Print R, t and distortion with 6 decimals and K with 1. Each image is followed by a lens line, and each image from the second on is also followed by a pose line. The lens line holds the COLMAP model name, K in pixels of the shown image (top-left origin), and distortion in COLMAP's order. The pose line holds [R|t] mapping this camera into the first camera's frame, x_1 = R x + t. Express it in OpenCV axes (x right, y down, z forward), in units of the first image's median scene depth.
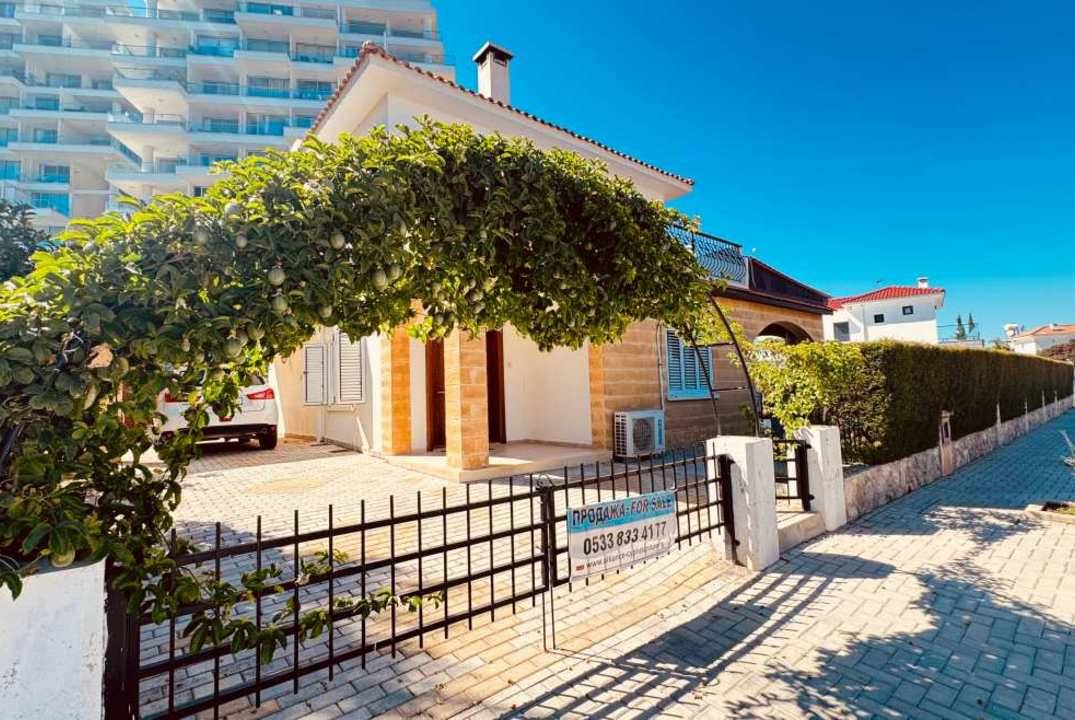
lens RADIAL K [[507.3, 0, 536.5], [0, 507.3, 358.4], [0, 0, 1]] dist [-0.000520, -0.000002]
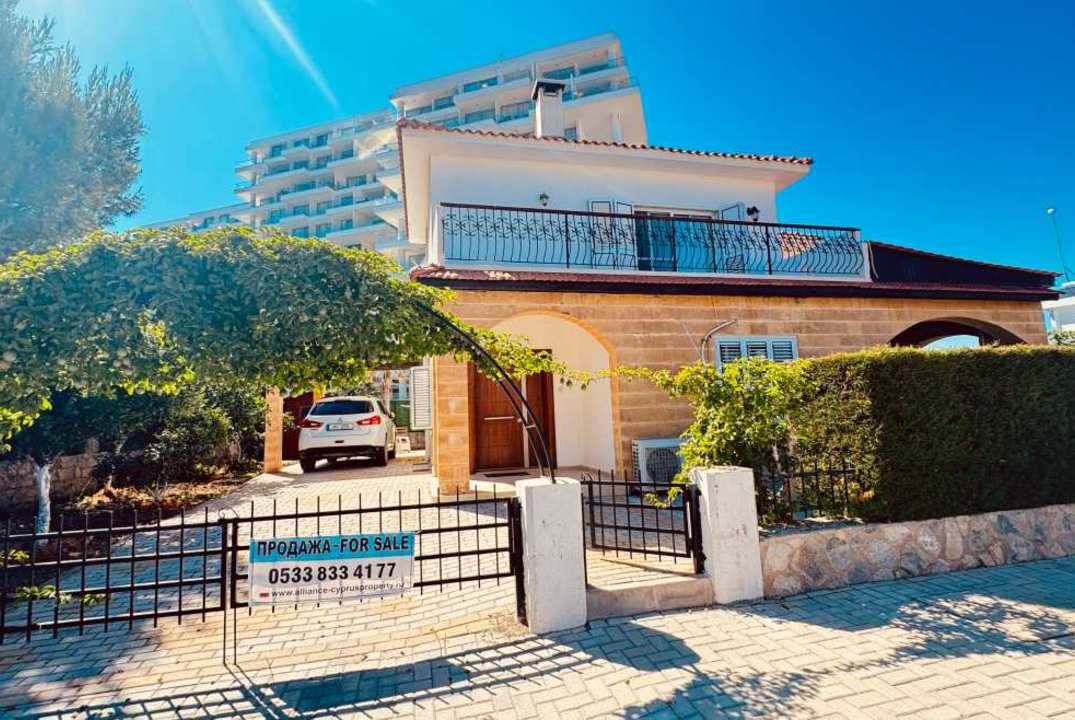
lens RADIAL K [[507.3, 0, 536.5], [0, 507.3, 358.4], [0, 0, 1]] dist [-0.000520, -0.000002]
pose [[0.895086, -0.056531, -0.442296, 0.888733], [0.042236, 0.998220, -0.042111, -0.022536], [0.443889, 0.019012, 0.895880, 0.209178]]
